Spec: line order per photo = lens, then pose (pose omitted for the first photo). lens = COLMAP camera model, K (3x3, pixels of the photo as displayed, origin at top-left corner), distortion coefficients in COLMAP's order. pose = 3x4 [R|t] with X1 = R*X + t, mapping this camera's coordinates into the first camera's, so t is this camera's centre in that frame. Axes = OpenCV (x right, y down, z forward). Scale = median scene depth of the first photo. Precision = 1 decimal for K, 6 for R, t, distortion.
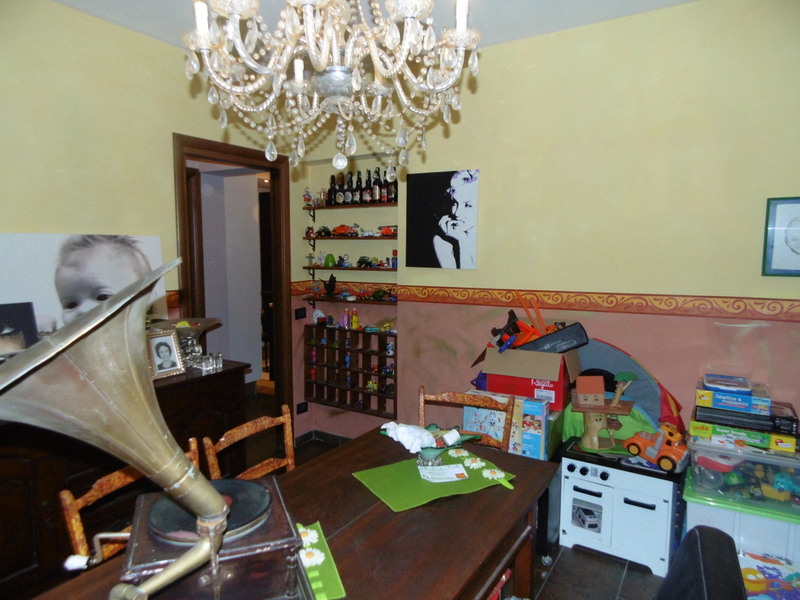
lens RADIAL K [[528.2, 0, 397.0], [0, 528.2, 300.4], [0, 0, 1]] dist [0.018296, -0.013174]
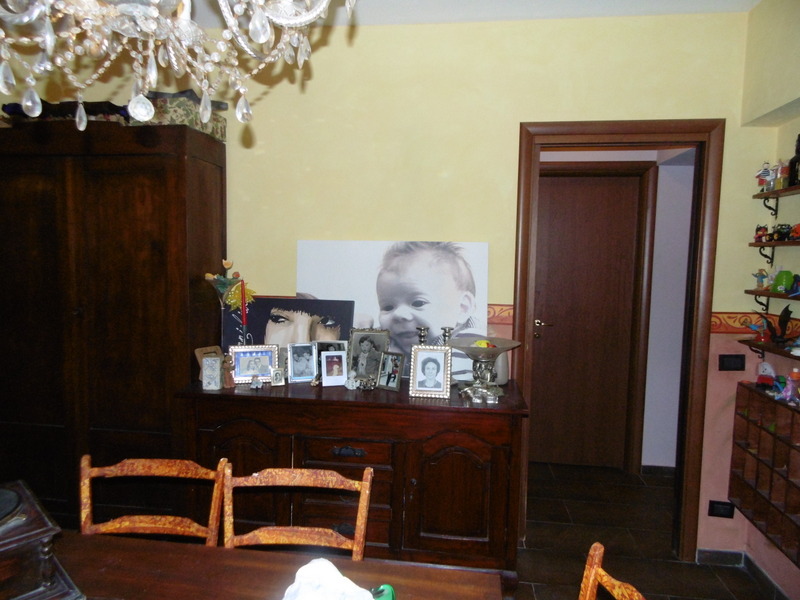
lens RADIAL K [[528.2, 0, 399.4], [0, 528.2, 300.2], [0, 0, 1]] dist [0.018296, -0.013174]
pose [[0.421548, 0.080698, -0.903208, 0.326208], [-0.108891, 0.993330, 0.037928, -0.045434], [0.900244, 0.082363, 0.427524, 0.529857]]
